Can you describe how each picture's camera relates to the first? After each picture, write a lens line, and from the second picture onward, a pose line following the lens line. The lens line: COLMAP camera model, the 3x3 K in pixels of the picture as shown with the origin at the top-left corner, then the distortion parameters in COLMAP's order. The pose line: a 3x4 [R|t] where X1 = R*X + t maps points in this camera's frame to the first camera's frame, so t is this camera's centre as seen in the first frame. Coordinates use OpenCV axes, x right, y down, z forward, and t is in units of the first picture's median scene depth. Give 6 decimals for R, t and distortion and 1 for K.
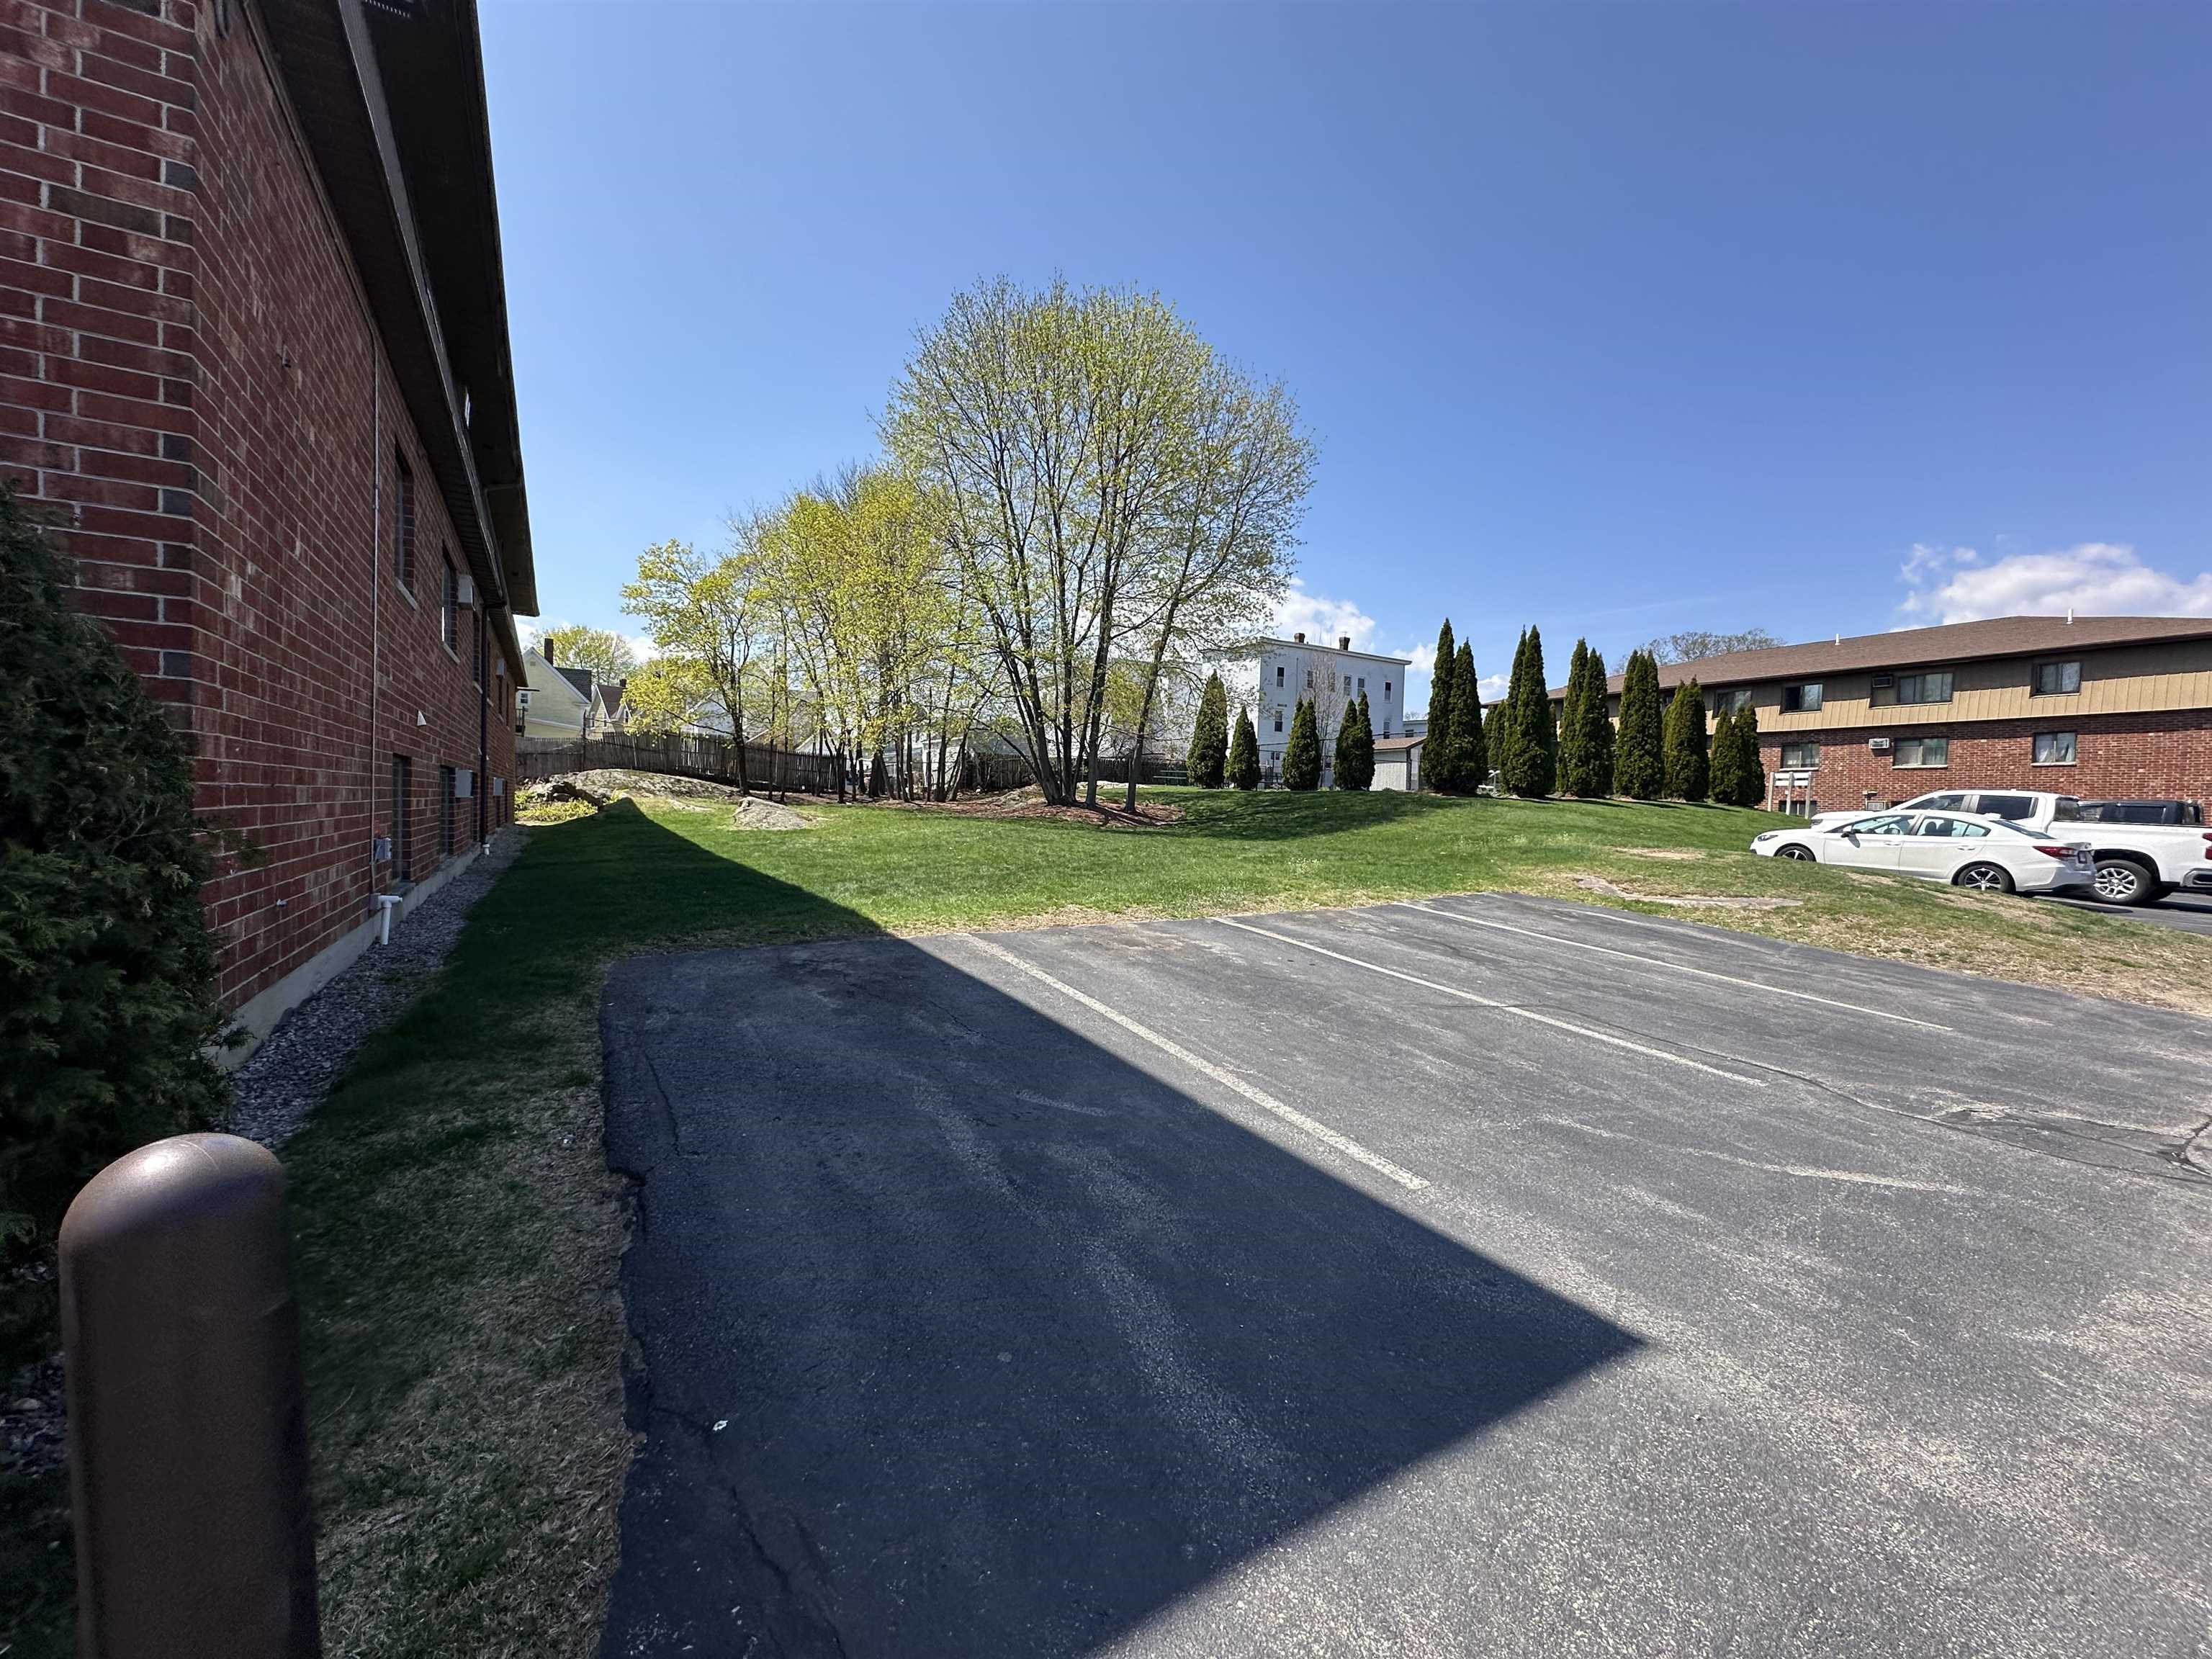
lens RADIAL K [[885.2, 0, 1107.7], [0, 885.2, 831.1], [0, 0, 1]] dist [-0.003926, 0.000914]
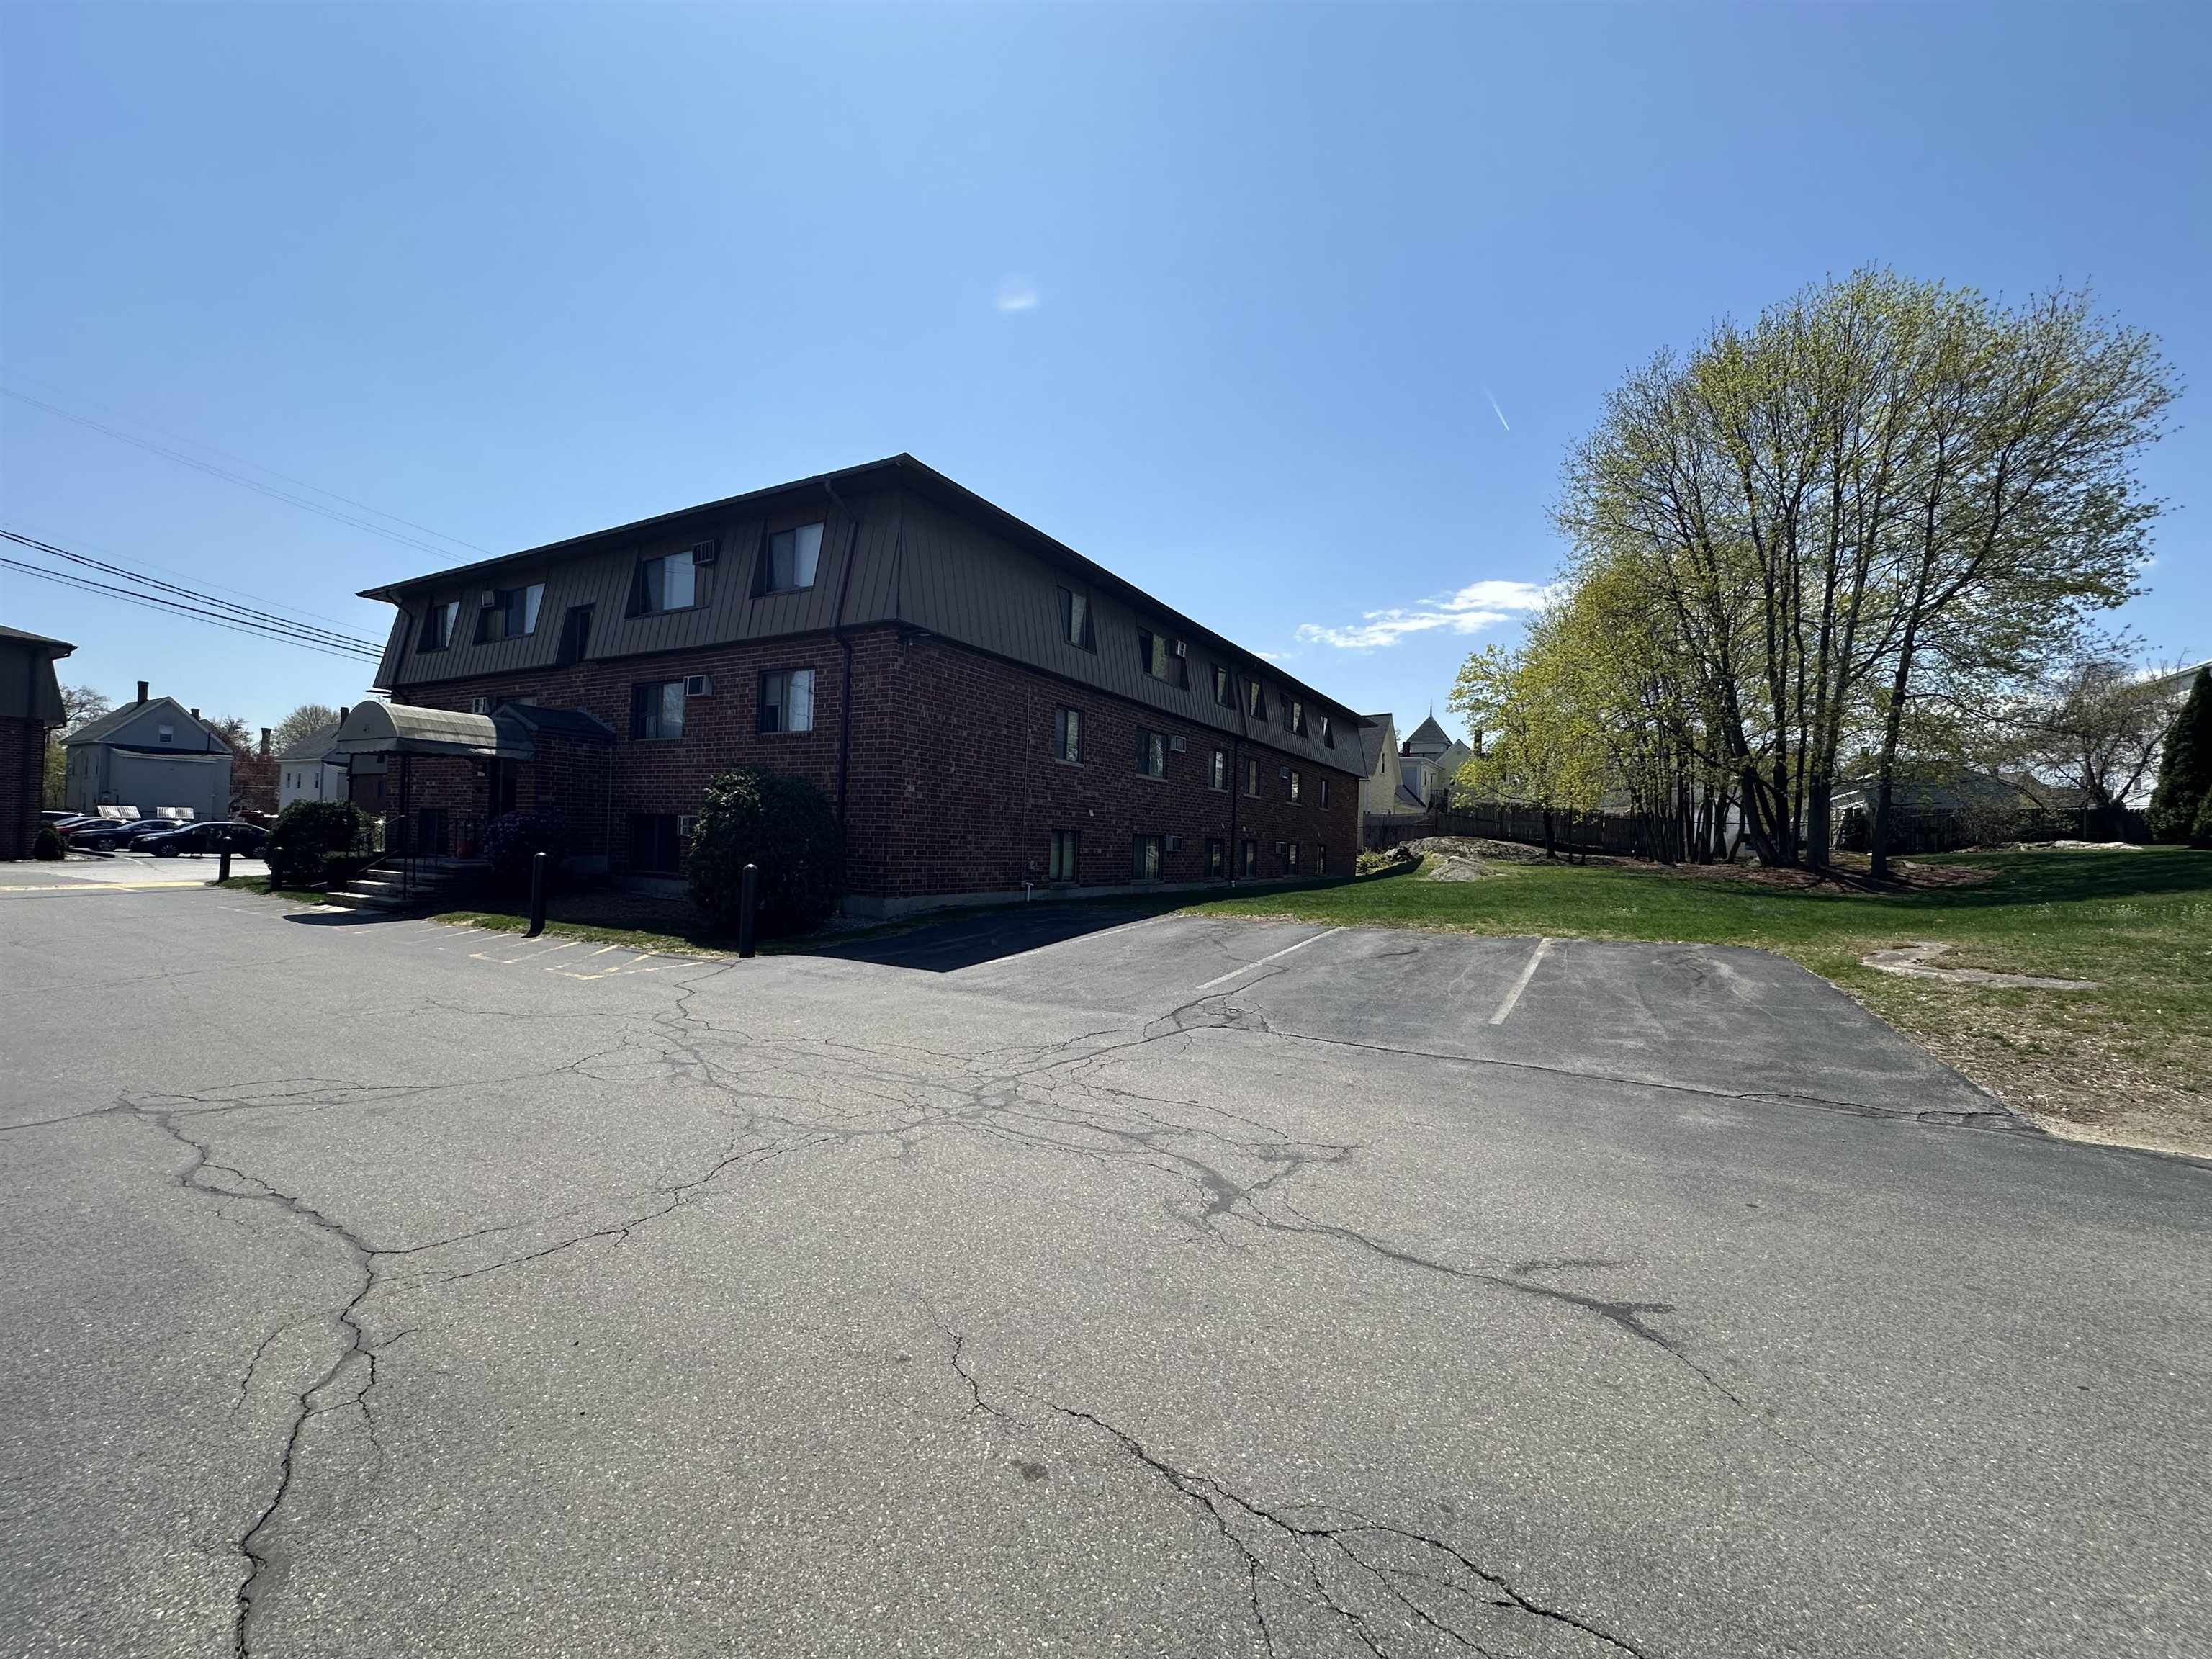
lens RADIAL K [[885.2, 0, 1103.3], [0, 885.2, 832.0], [0, 0, 1]] dist [-0.003926, 0.000914]
pose [[0.484128, -0.023710, -0.874676, 0.402368], [-0.045167, 0.997623, -0.052043, 0.014251], [0.873831, 0.064702, 0.481906, -0.028634]]
